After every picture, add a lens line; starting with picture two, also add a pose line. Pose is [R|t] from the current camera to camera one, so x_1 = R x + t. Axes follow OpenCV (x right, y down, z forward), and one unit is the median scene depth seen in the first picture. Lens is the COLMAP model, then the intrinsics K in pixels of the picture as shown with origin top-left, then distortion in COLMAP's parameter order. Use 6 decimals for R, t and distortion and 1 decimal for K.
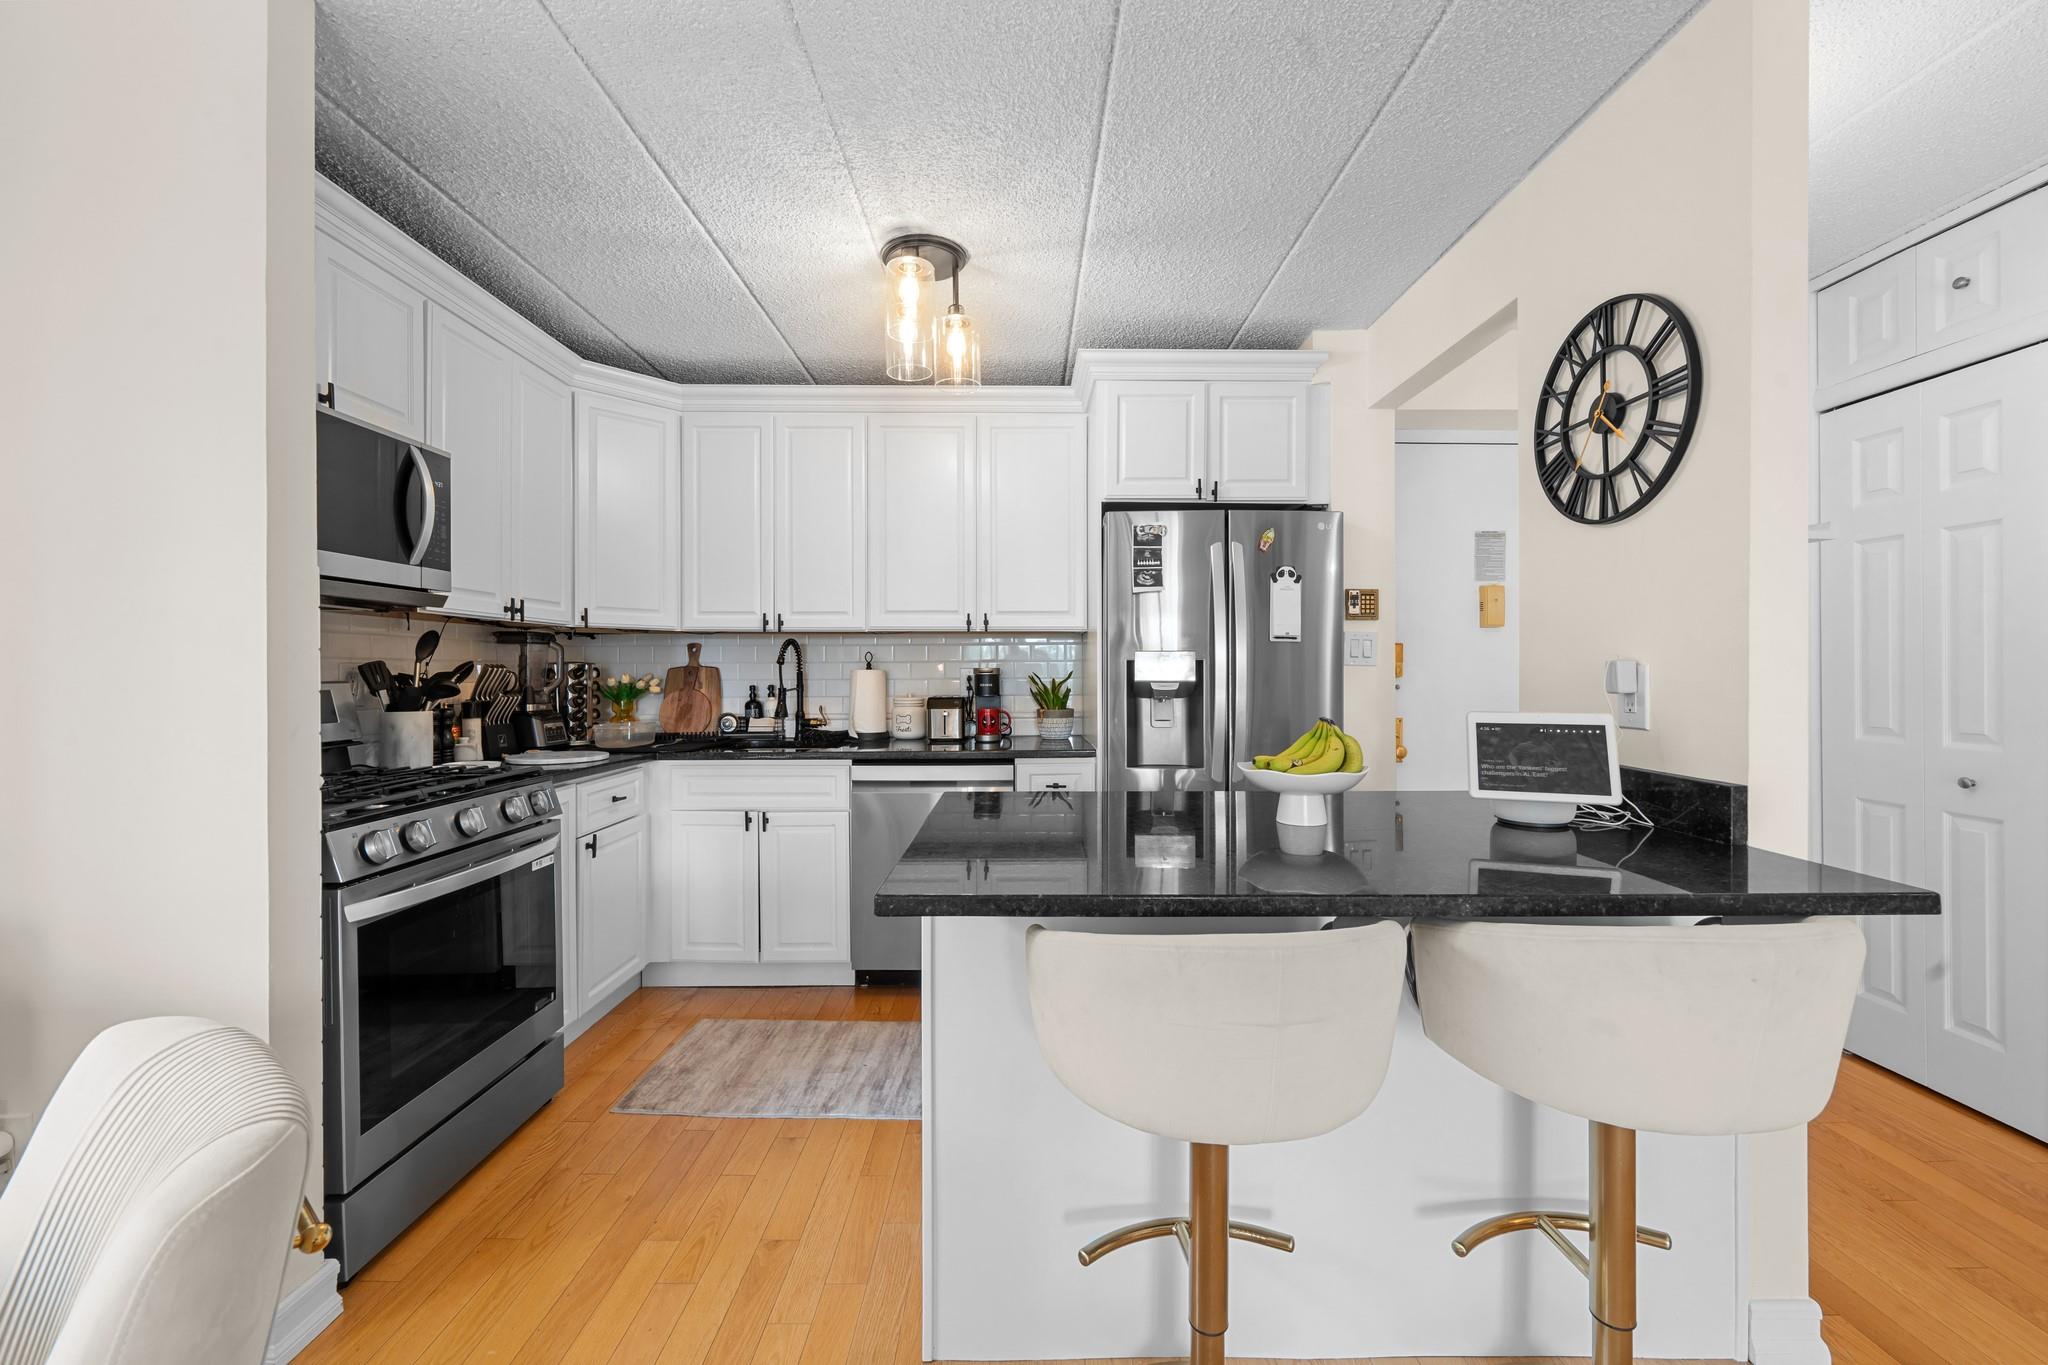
lens RADIAL K [[826.4, 0, 1026.3], [0, 826.4, 676.1], [0, 0, 1]] dist [-0.000187, -0.000507]
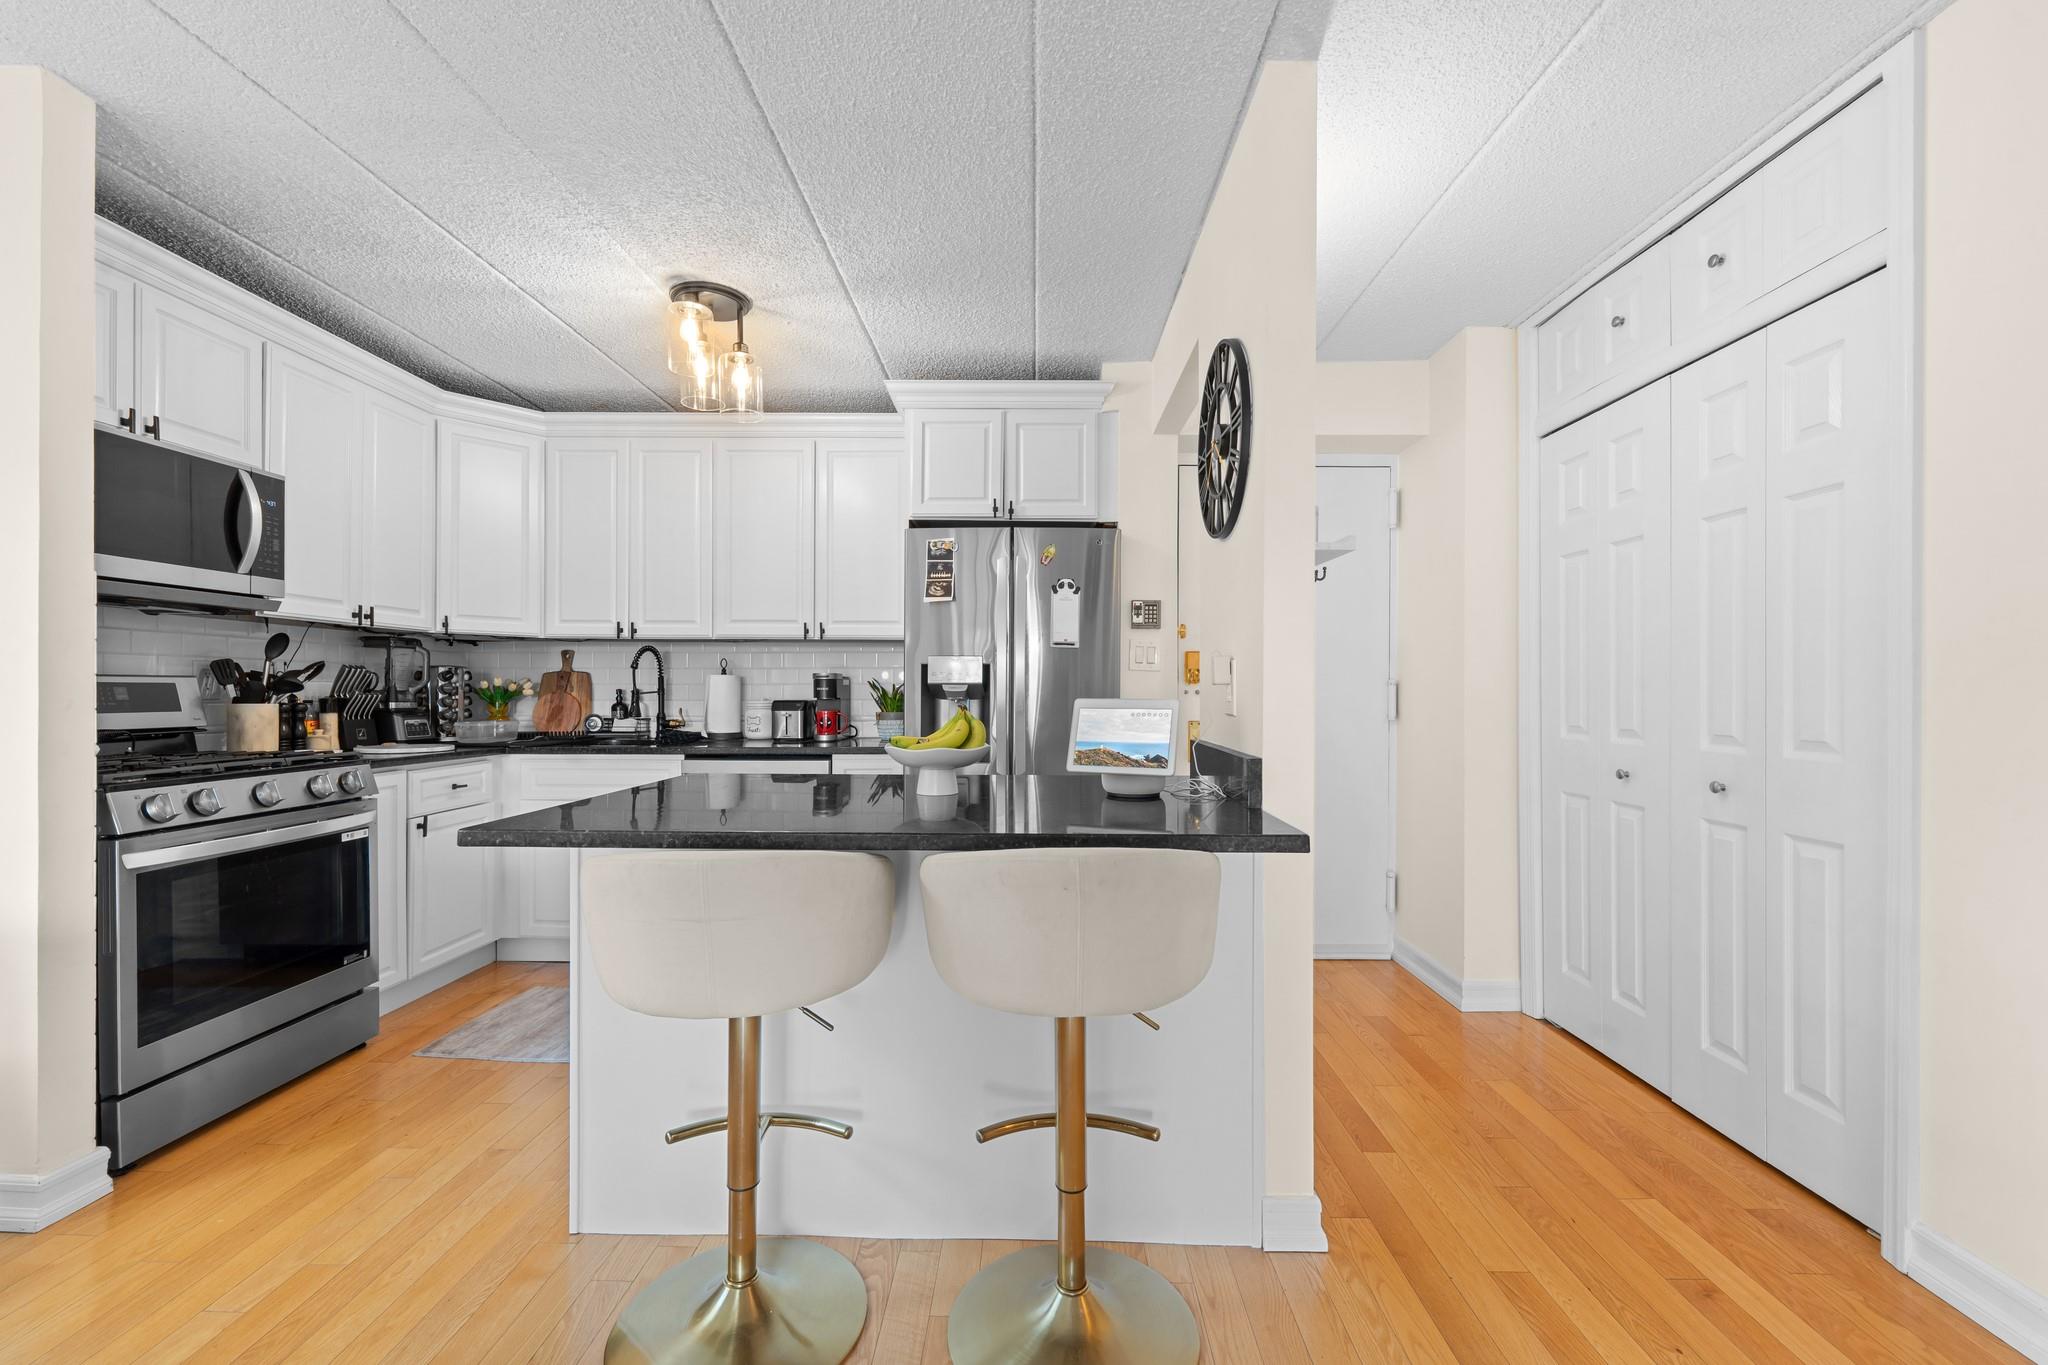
lens RADIAL K [[830.1, 0, 1021.7], [0, 830.1, 693.9], [0, 0, 1]] dist [0.000297, -0.000200]
pose [[0.999762, 0.005299, -0.021177, 0.279881], [-0.005373, 0.999980, -0.003427, 0.023448], [0.021158, 0.003540, 0.999770, -0.098316]]
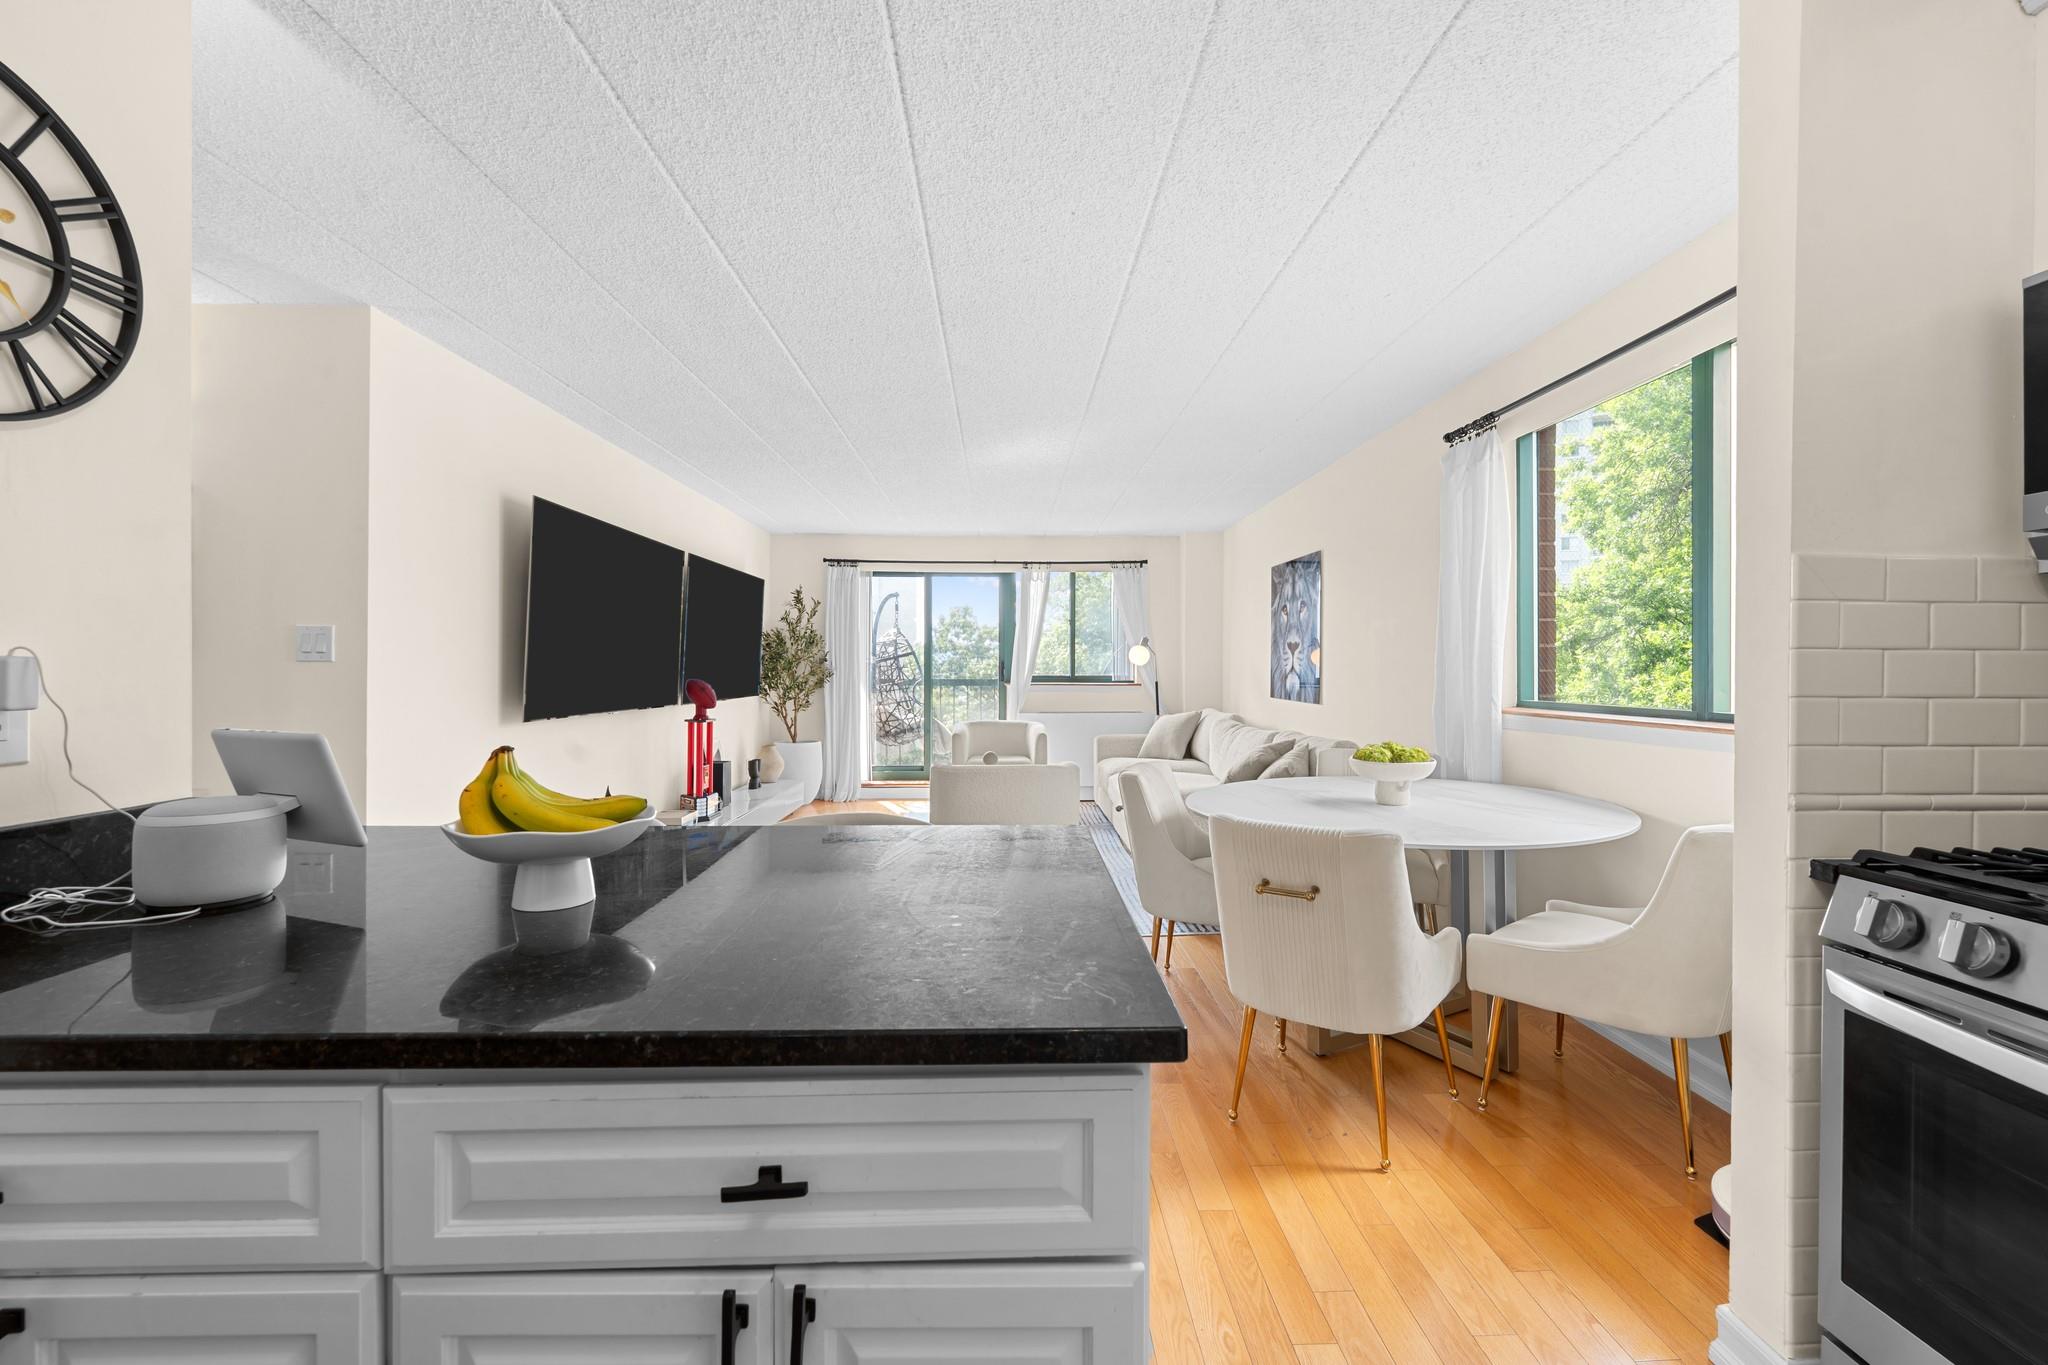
lens RADIAL K [[839.5, 0, 1029.6], [0, 839.5, 657.7], [0, 0, 1]] dist [0.000482, -0.000280]
pose [[-0.999629, -0.000511, -0.027241, -0.017397], [-0.000411, 0.999993, -0.003663, -0.009622], [0.027243, -0.003650, -0.999622, 0.988133]]
